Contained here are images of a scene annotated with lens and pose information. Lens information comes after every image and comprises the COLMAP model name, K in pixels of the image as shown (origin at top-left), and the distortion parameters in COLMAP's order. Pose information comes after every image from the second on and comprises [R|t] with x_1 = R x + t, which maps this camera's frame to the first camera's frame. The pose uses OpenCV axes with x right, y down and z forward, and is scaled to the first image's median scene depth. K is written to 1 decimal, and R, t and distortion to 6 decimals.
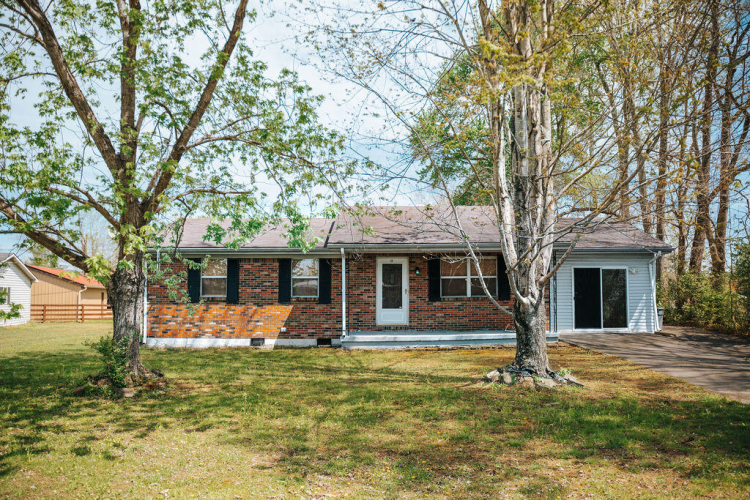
lens RADIAL K [[599.4, 0, 350.5], [0, 599.4, 252.7], [0, 0, 1]] dist [-0.108667, 0.081136]
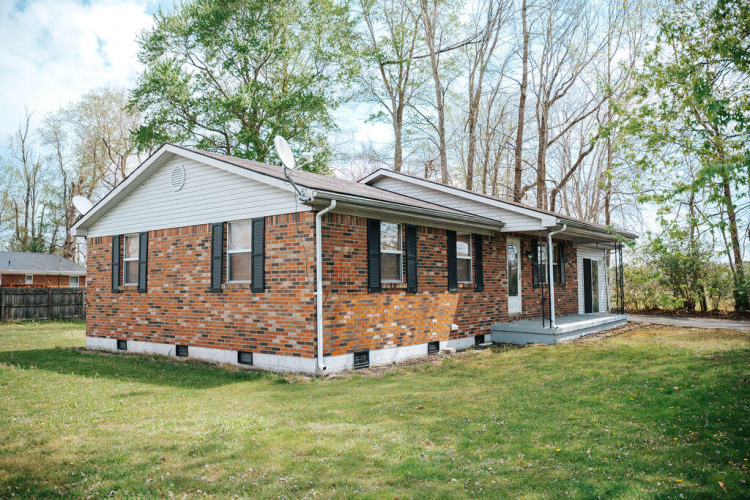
lens RADIAL K [[599.4, 0, 350.5], [0, 599.4, 252.7], [0, 0, 1]] dist [-0.108667, 0.081136]
pose [[0.616723, 0.045294, 0.785876, -0.772540], [-0.050428, 0.998566, -0.017978, 0.056845], [-0.785564, -0.028542, 0.618122, 0.648966]]
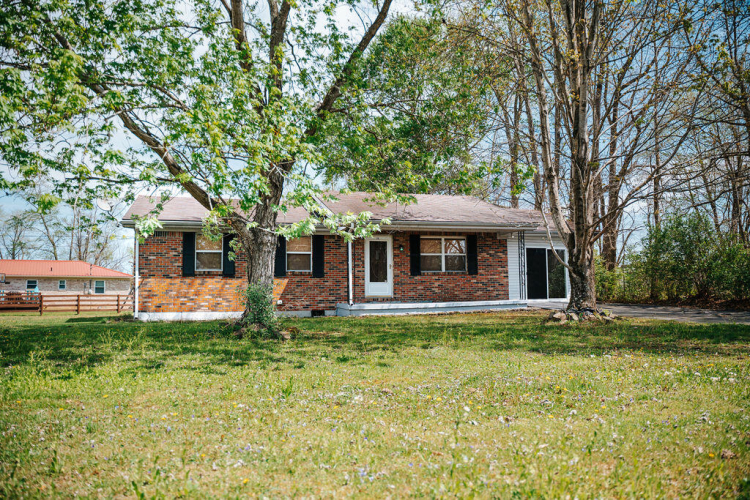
lens RADIAL K [[599.4, 0, 350.5], [0, 599.4, 252.7], [0, 0, 1]] dist [-0.108667, 0.081136]
pose [[0.959365, 0.014551, 0.281792, -0.288737], [-0.013047, 0.999889, -0.007214, 0.048387], [-0.281866, 0.003244, 0.959448, -0.034950]]
